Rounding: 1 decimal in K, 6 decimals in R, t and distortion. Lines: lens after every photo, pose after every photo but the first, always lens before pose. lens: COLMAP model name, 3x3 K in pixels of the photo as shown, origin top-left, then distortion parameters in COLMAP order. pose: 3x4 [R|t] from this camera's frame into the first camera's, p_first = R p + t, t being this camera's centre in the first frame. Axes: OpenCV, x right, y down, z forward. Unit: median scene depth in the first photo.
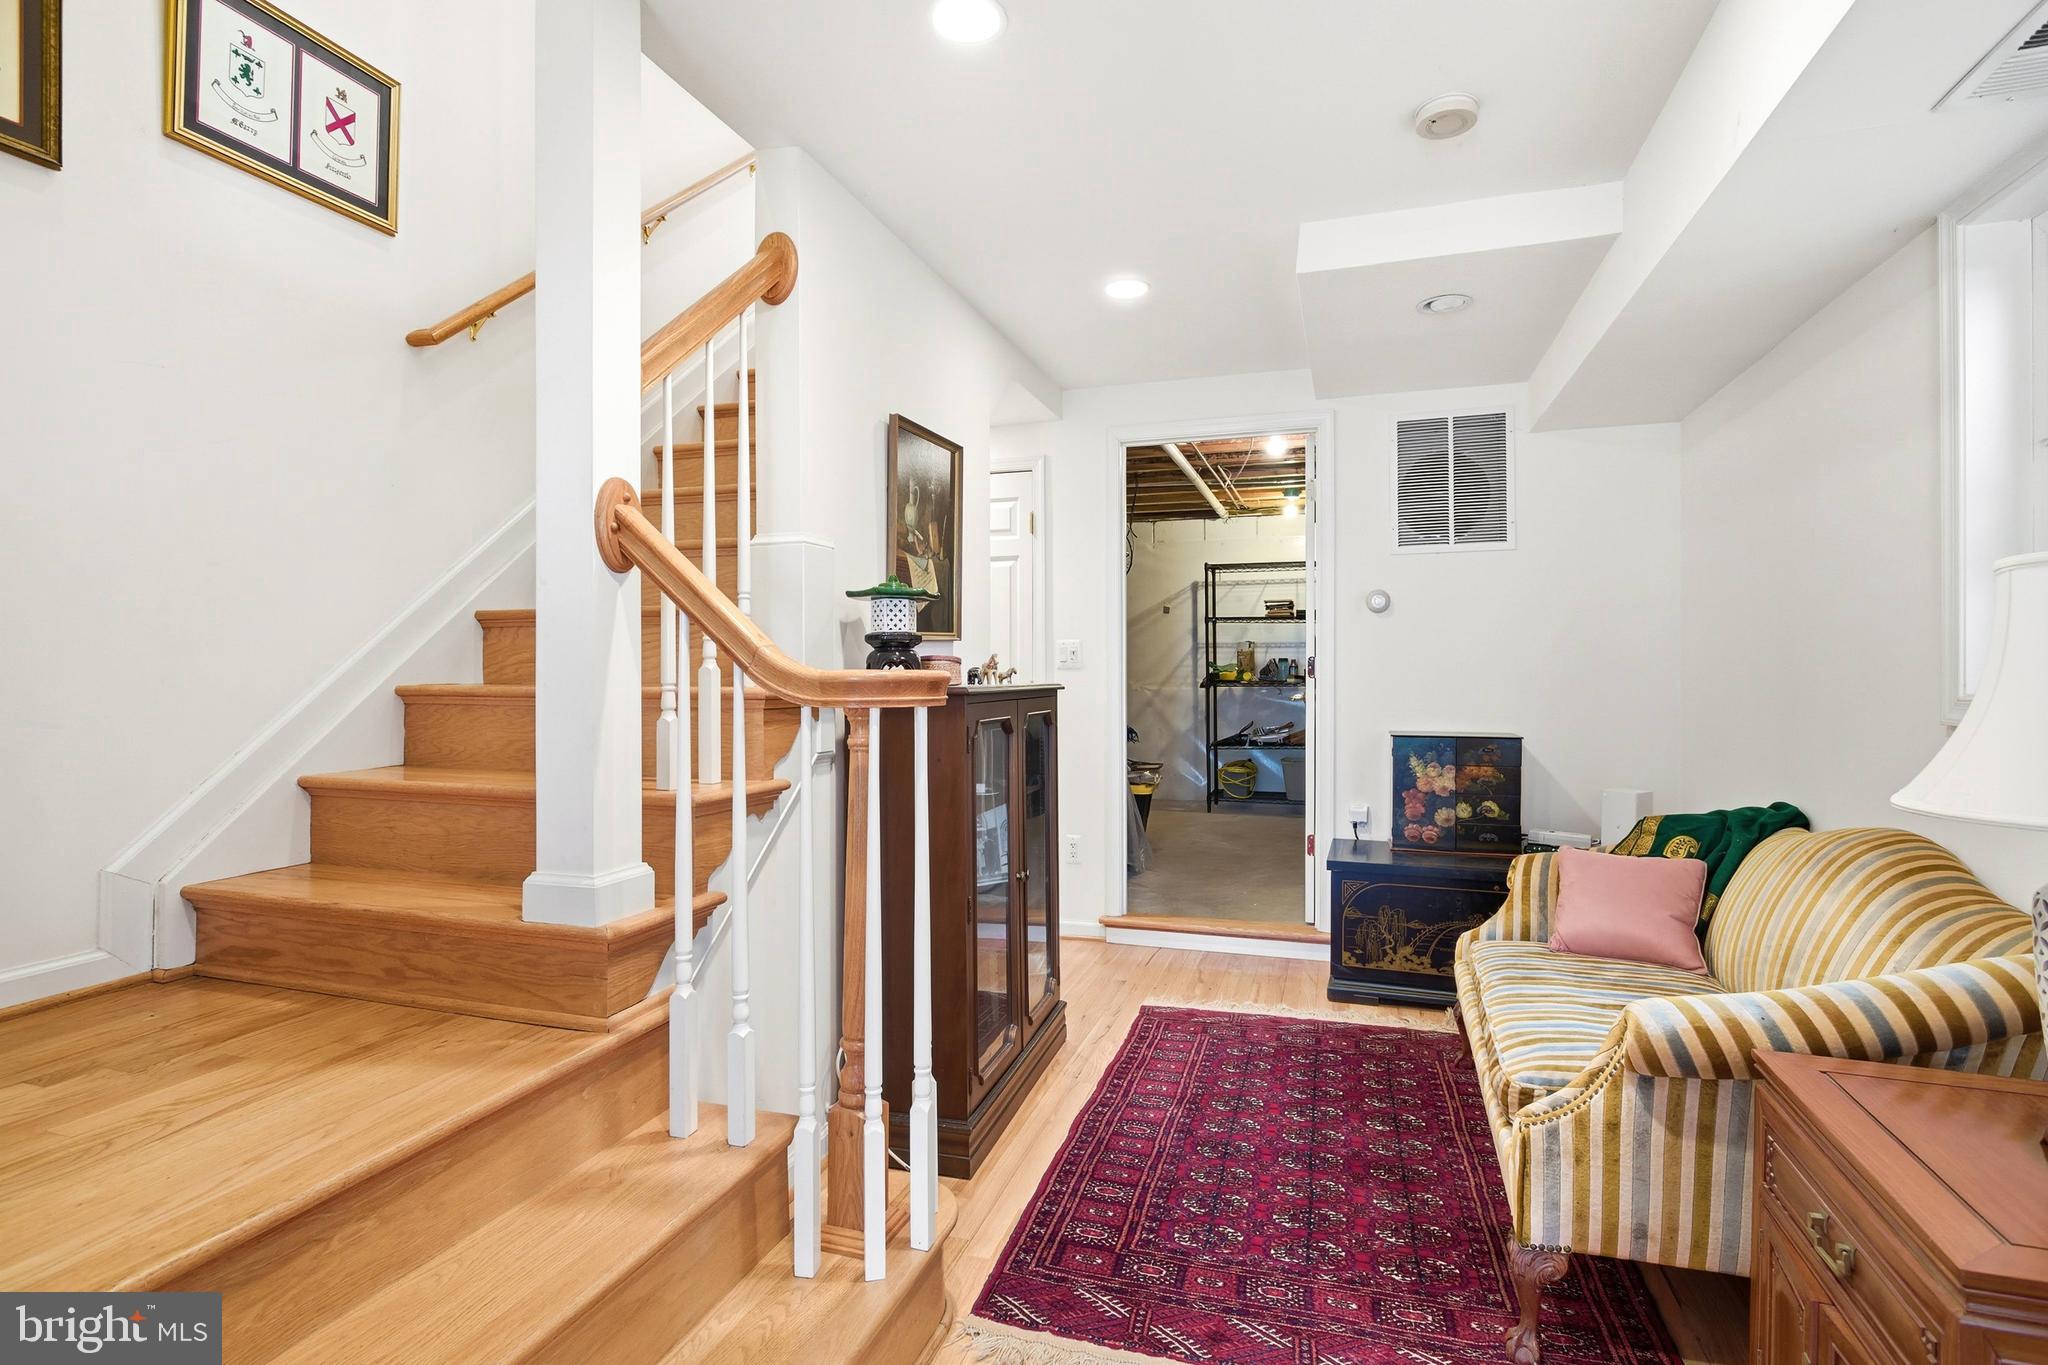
lens RADIAL K [[978.3, 0, 1026.6], [0, 978.3, 669.3], [0, 0, 1]] dist [-0.011796, 0.000288]
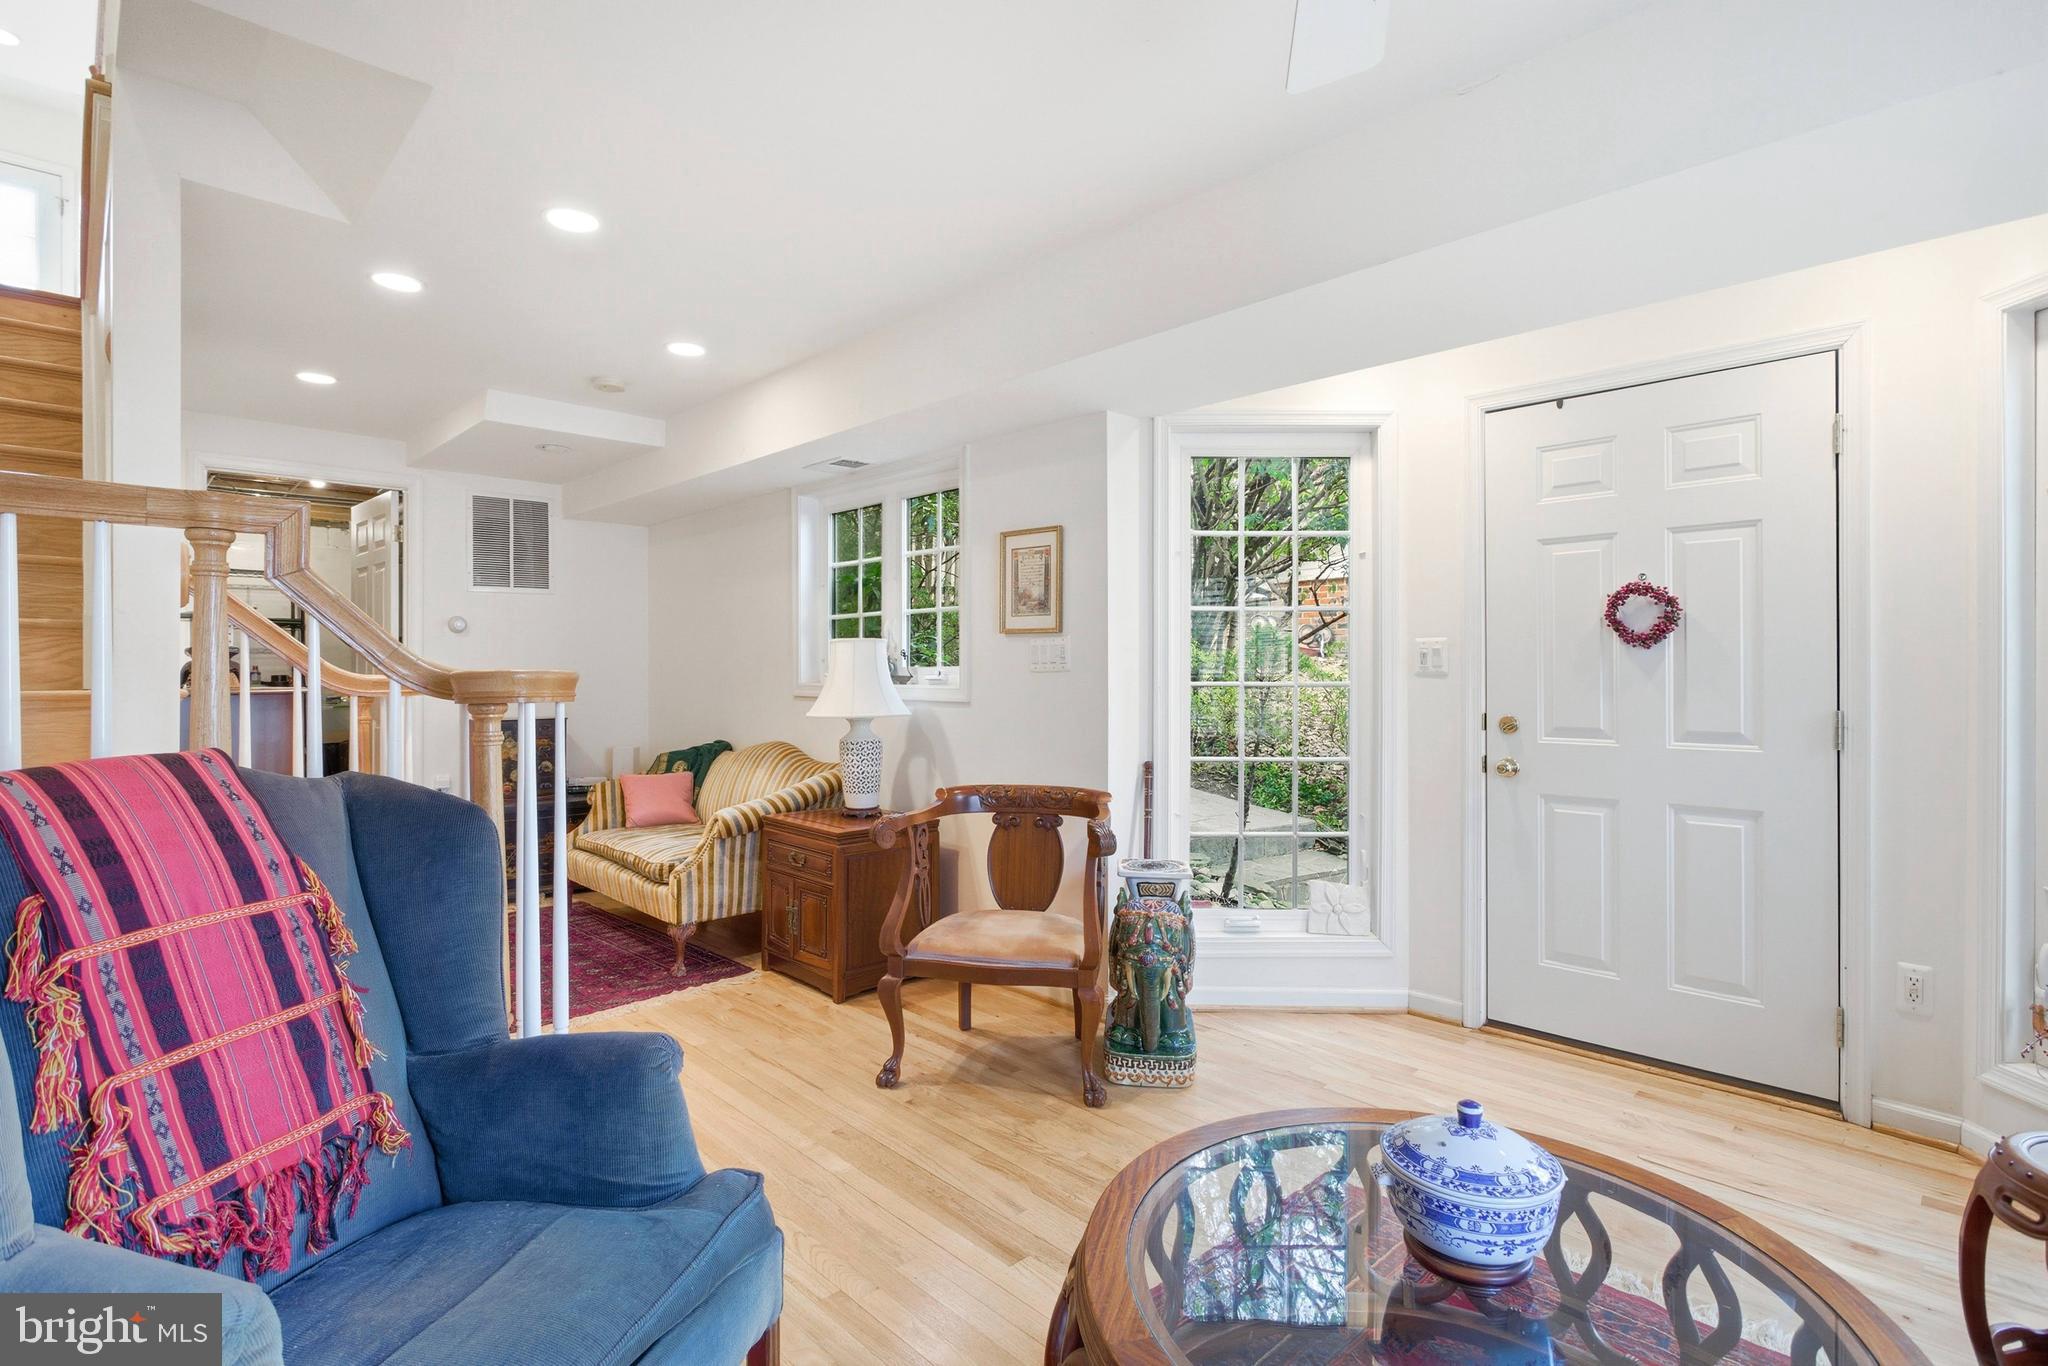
lens RADIAL K [[978.3, 0, 1026.6], [0, 978.3, 669.8], [0, 0, 1]] dist [-0.011796, 0.000288]
pose [[0.459373, -0.001519, 0.888242, -1.154124], [0.004862, 0.999988, -0.000805, -0.004012], [-0.888230, 0.004688, 0.459374, -0.783726]]
